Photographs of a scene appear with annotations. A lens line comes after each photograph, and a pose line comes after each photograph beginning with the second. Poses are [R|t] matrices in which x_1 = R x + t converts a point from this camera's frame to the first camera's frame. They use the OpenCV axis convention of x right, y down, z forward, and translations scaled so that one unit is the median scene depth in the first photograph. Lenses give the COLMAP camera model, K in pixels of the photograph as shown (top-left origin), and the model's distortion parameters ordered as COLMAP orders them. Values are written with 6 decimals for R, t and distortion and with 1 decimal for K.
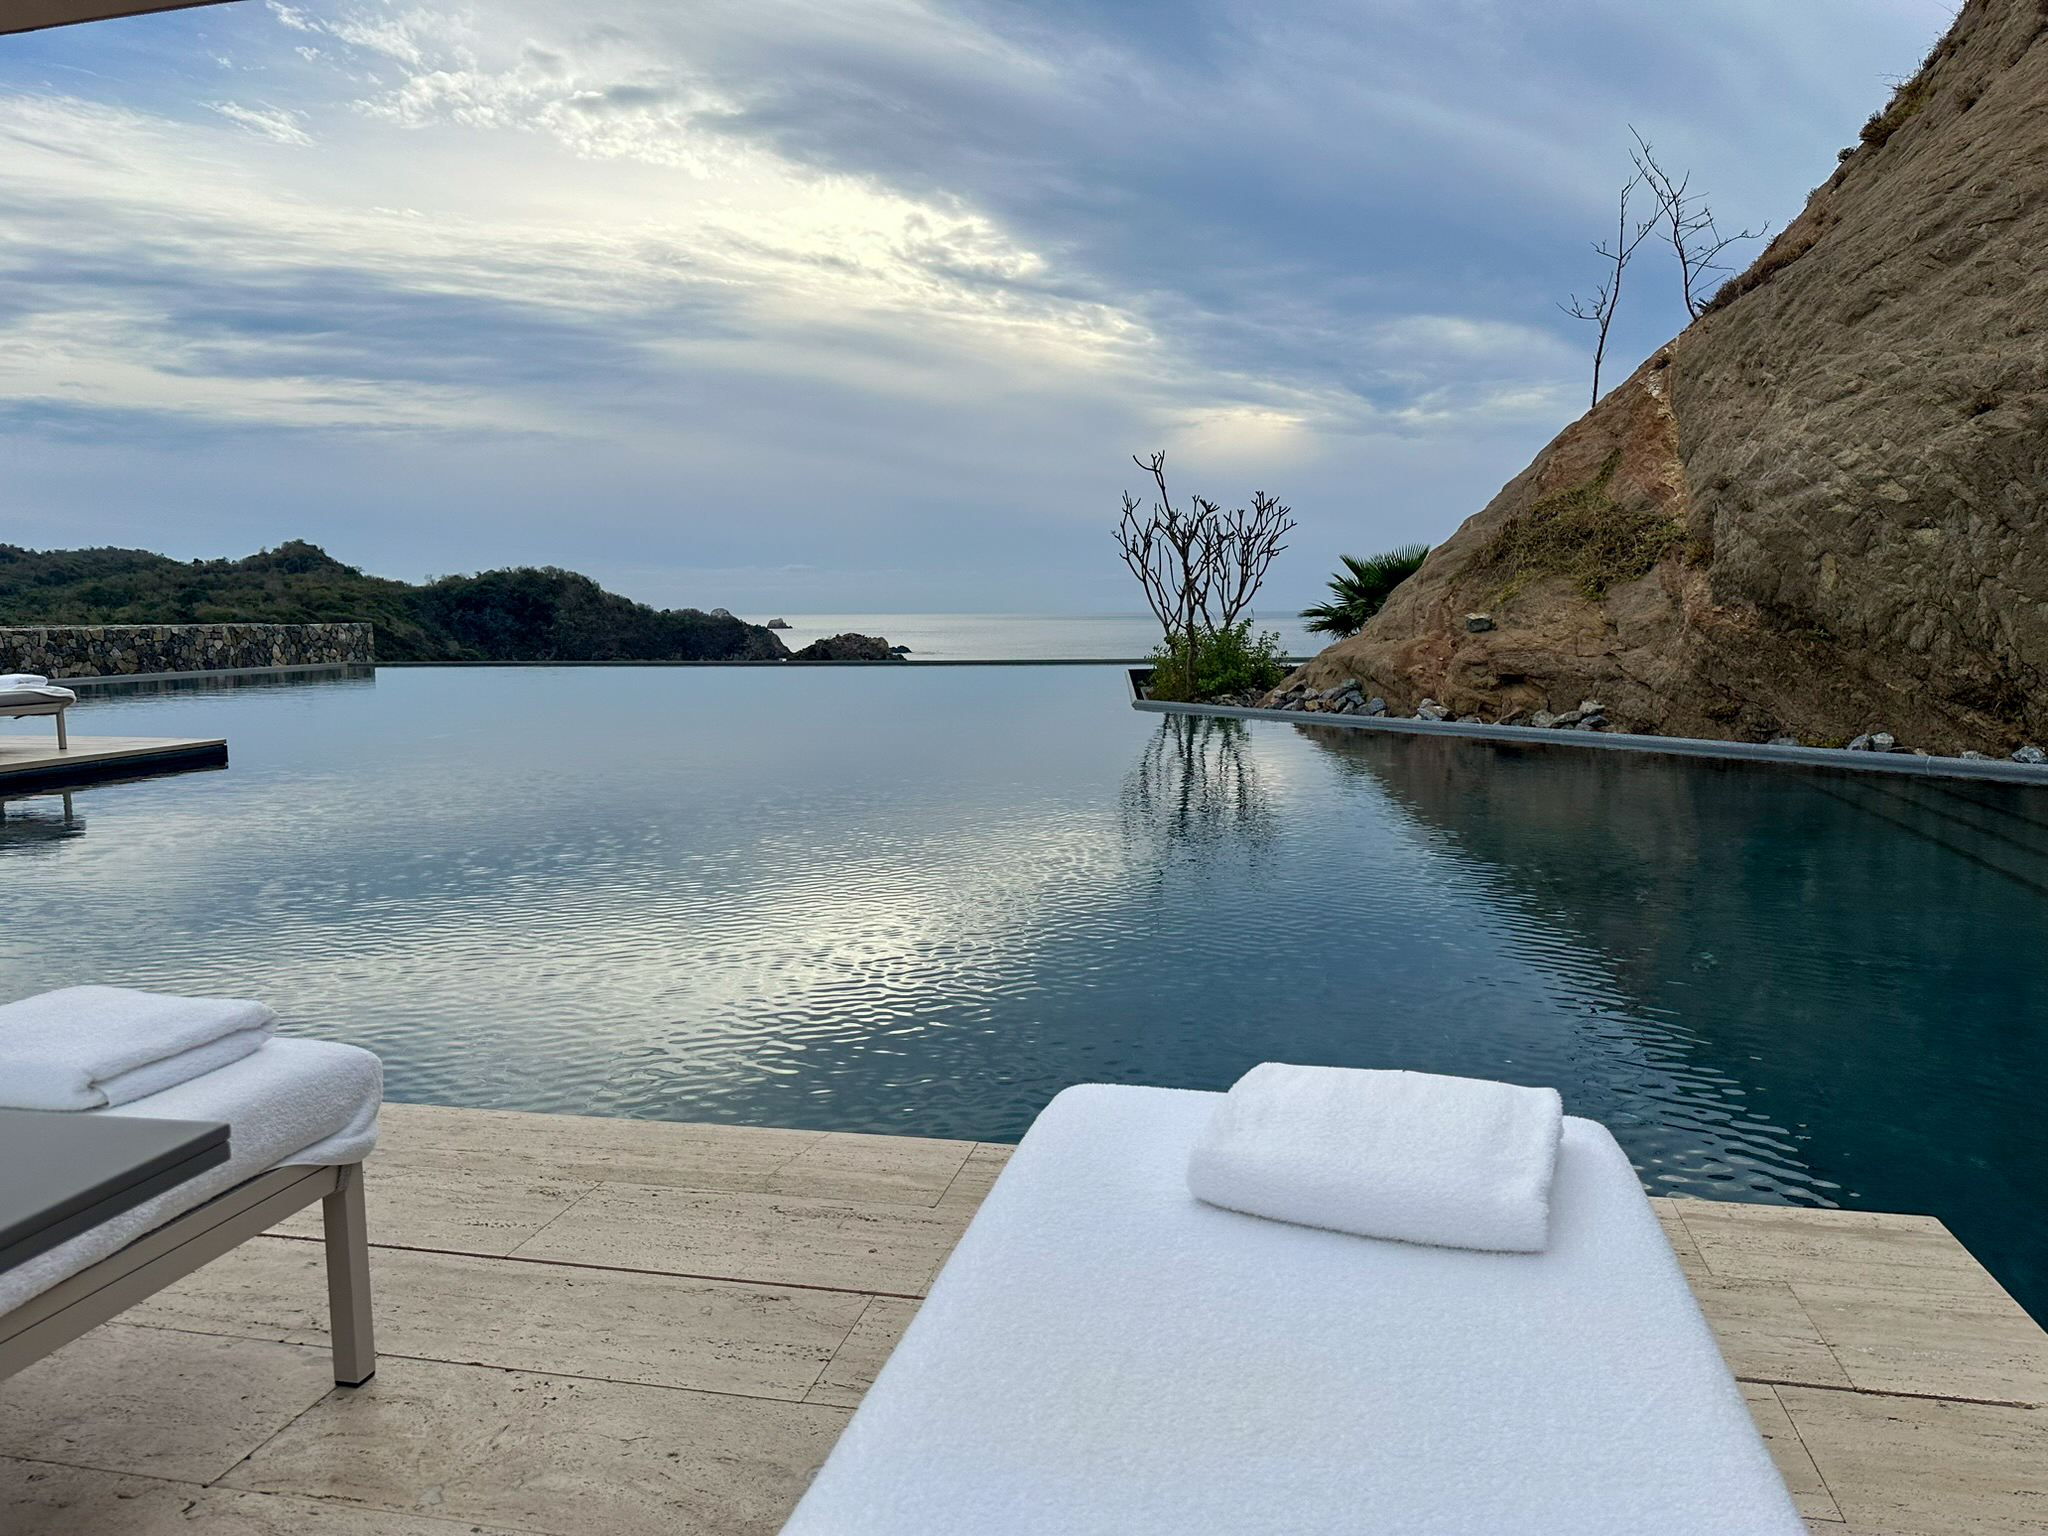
lens RADIAL K [[1457.0, 0, 1024.0], [0, 1457.0, 768.0], [0, 0, 1]] dist [0.010057, -0.000514]
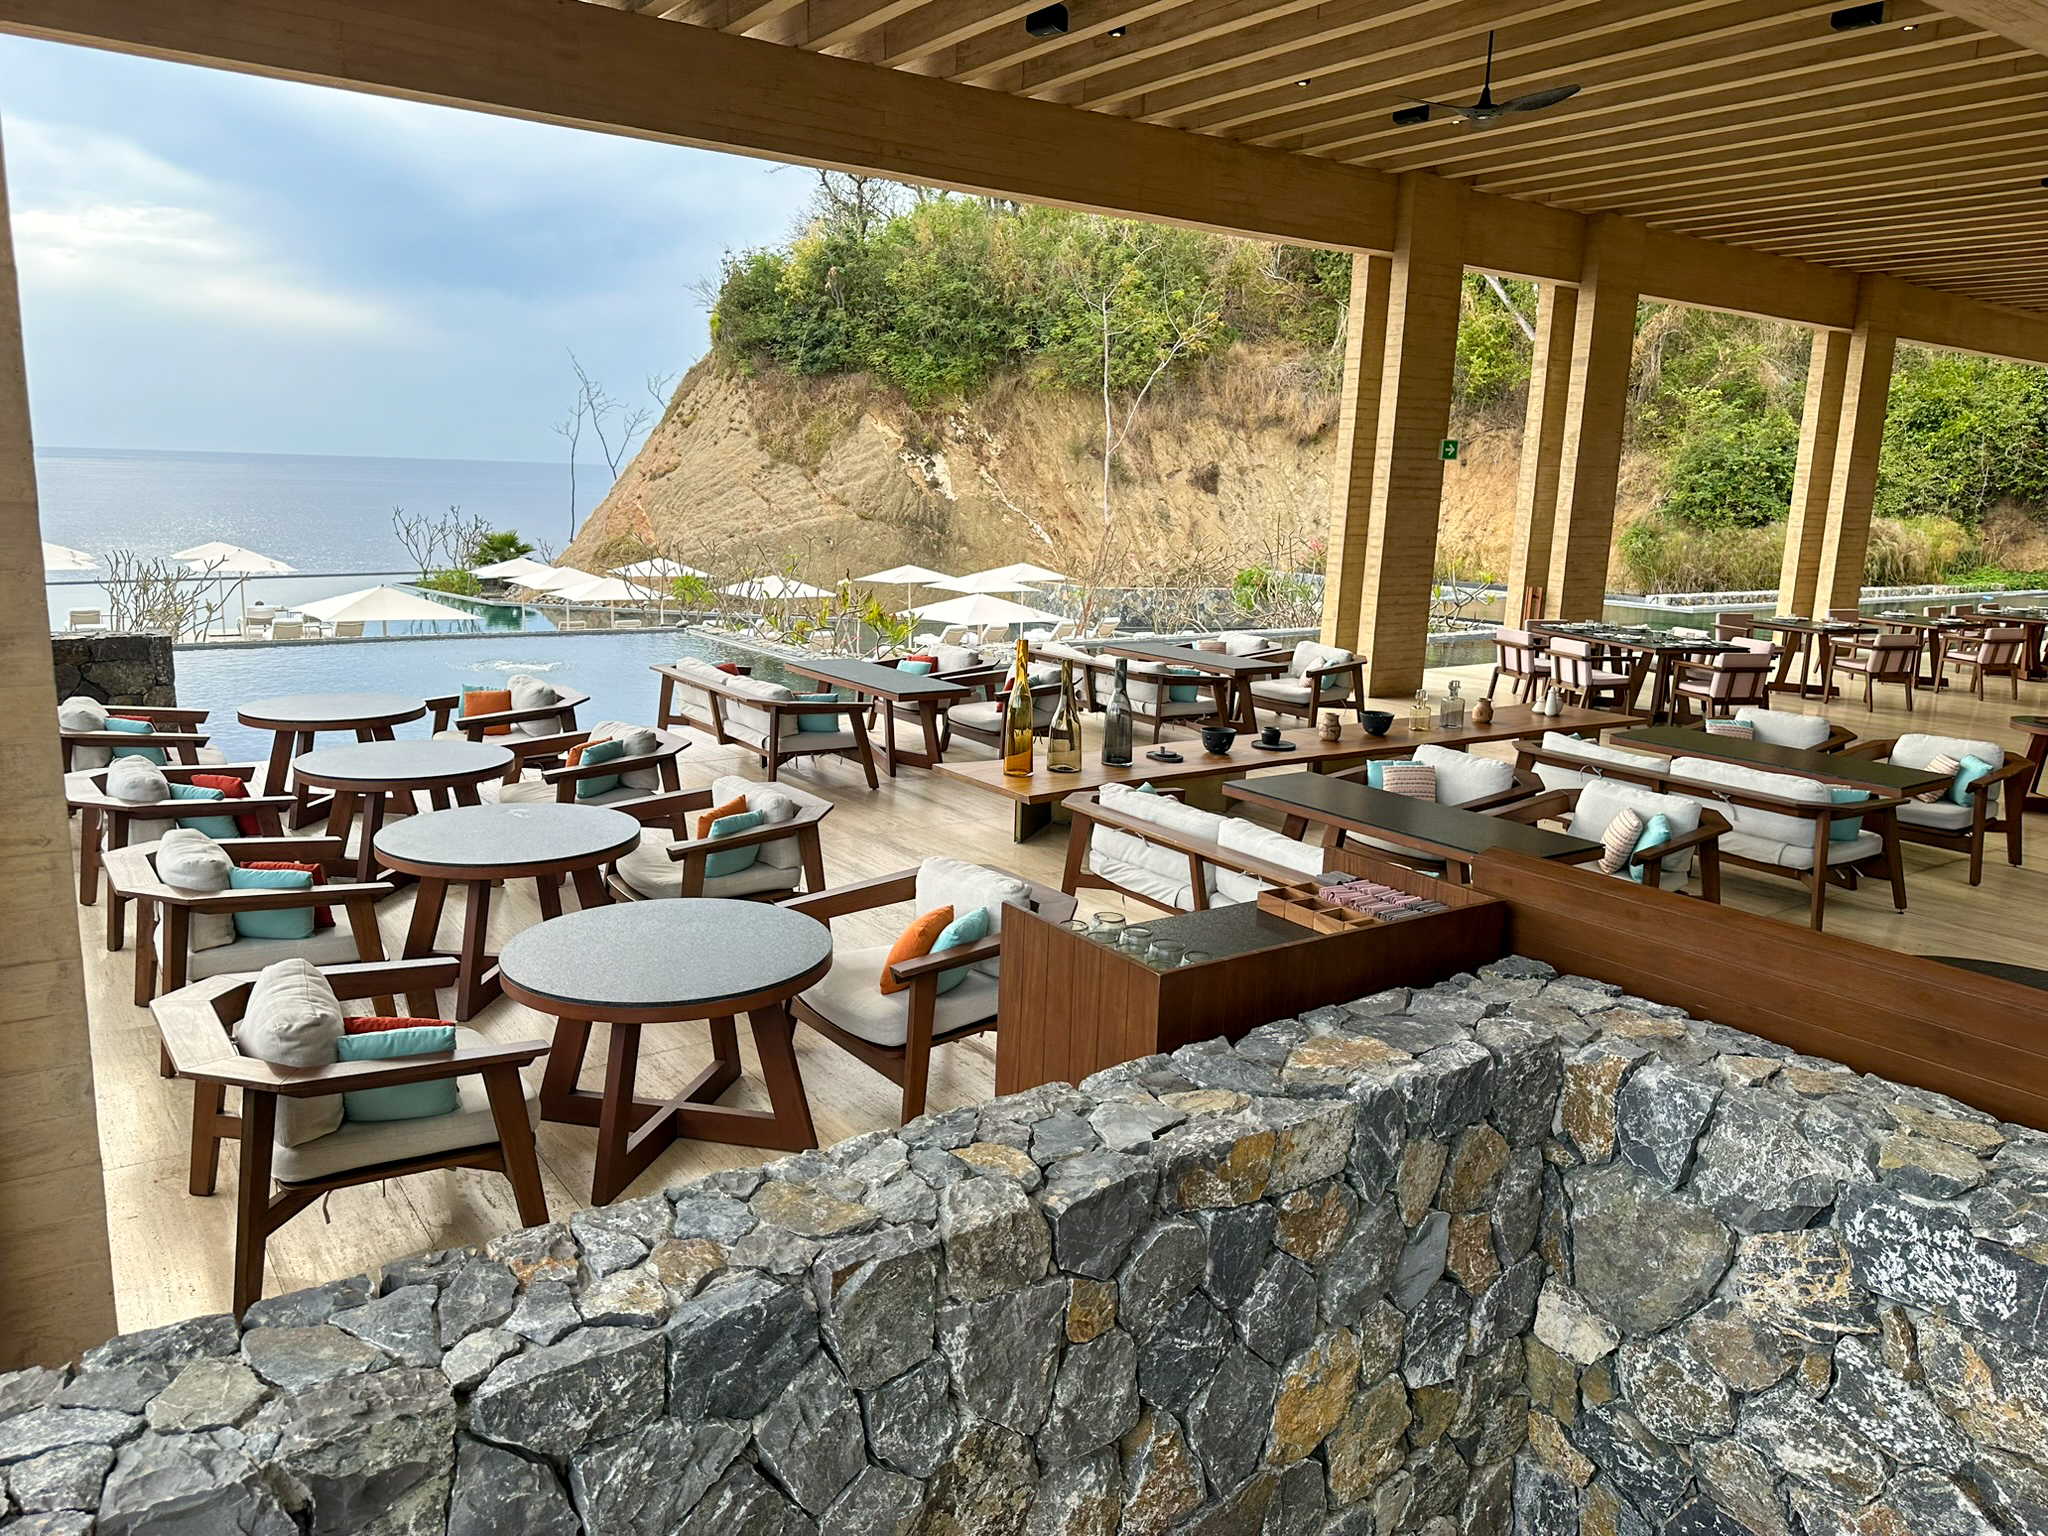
lens RADIAL K [[1419.2, 0, 1024.0], [0, 1419.2, 768.0], [0, 0, 1]] dist [0.165829, -0.364793]
pose [[0.660824, -0.130276, 0.739149, -1.489444], [0.049993, 0.990274, 0.129841, -0.045153], [-0.748874, -0.048849, 0.660909, -1.860829]]
